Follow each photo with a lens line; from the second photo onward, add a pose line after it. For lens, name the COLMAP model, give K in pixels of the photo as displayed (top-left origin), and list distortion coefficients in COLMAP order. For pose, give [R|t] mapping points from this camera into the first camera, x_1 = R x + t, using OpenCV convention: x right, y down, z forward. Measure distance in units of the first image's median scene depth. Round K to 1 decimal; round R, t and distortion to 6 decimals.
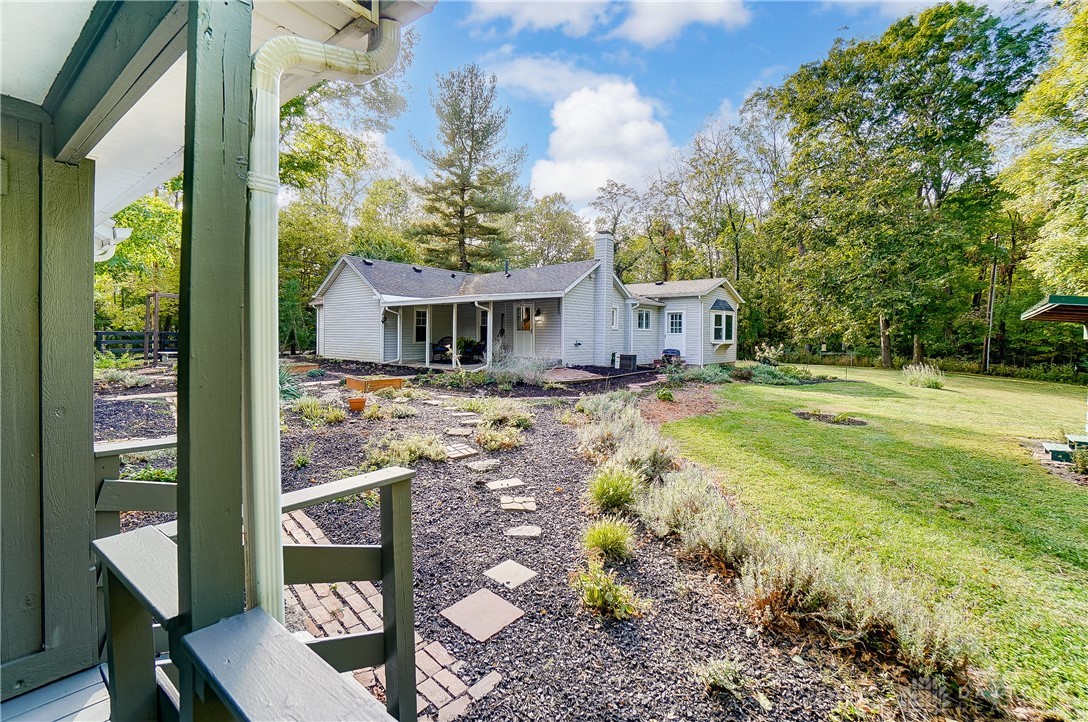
lens RADIAL K [[494.8, 0, 538.7], [0, 494.8, 343.2], [0, 0, 1]] dist [-0.067565, 0.025737]
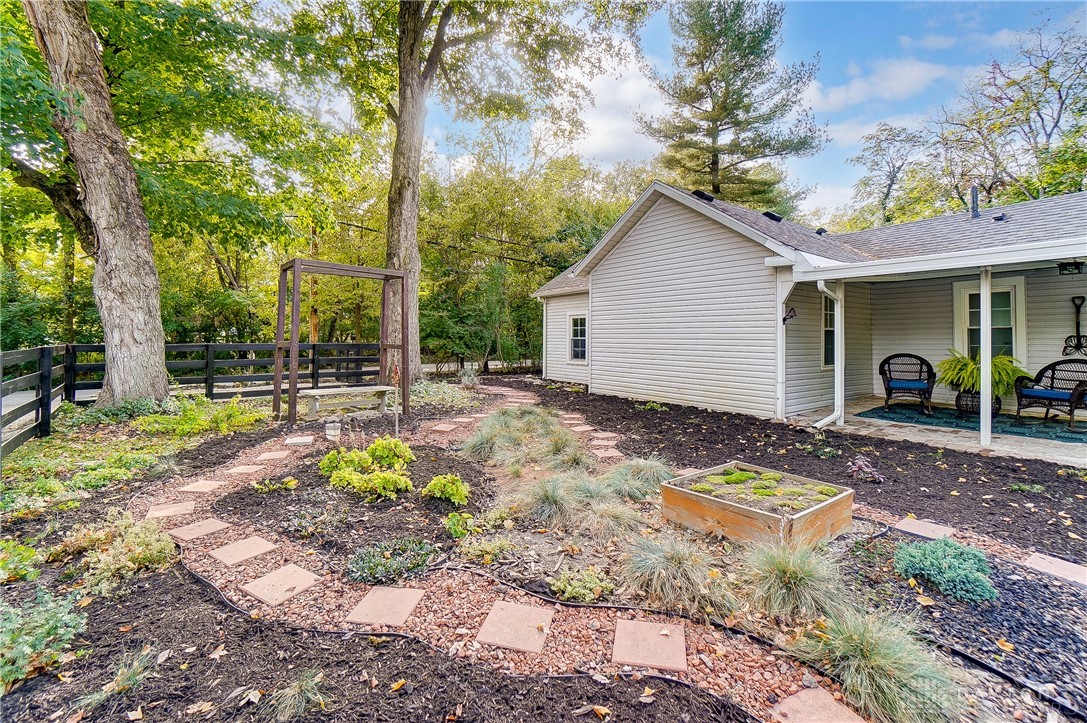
lens RADIAL K [[494.3, 0, 538.2], [0, 494.3, 343.7], [0, 0, 1]] dist [-0.067565, 0.025737]
pose [[0.957483, -0.002590, -0.288478, -0.266391], [0.001066, 0.999985, -0.005439, -0.013559], [0.288488, 0.004901, 0.957471, 0.376306]]
